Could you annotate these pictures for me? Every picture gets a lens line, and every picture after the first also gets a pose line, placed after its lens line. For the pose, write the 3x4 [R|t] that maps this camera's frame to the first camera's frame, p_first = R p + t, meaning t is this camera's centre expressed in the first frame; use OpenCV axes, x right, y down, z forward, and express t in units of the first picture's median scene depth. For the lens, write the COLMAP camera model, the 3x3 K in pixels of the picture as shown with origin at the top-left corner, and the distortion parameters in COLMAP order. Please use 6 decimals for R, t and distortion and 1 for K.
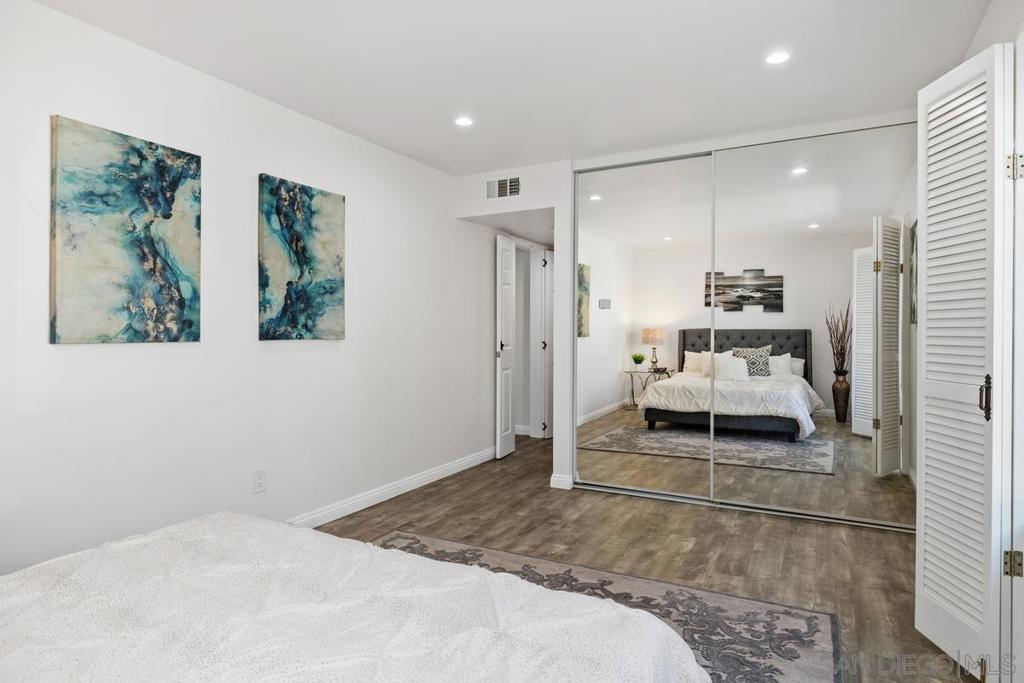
lens RADIAL K [[573.4, 0, 512.0], [0, 573.4, 341.5], [0, 0, 1]] dist [0.001042, 0.000024]
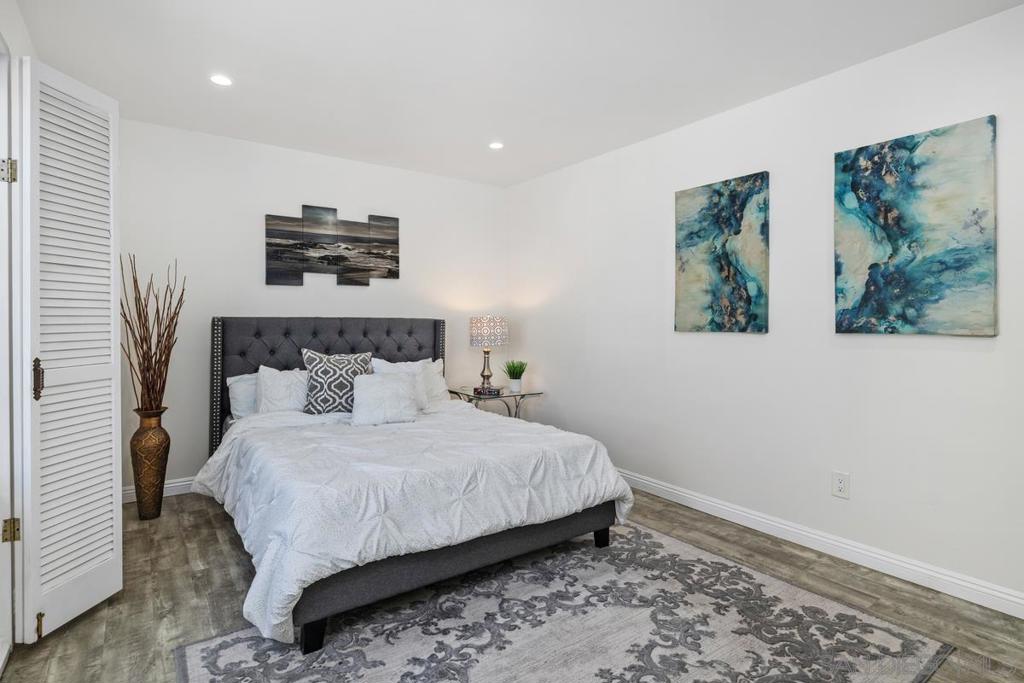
lens RADIAL K [[514.9, 0, 511.7], [0, 514.9, 329.7], [0, 0, 1]] dist [-0.001121, 0.000121]
pose [[-0.427737, 0.013029, -0.903809, 0.543103], [-0.013216, 0.999699, 0.020666, -0.017852], [0.903807, 0.020784, -0.427436, 0.881842]]
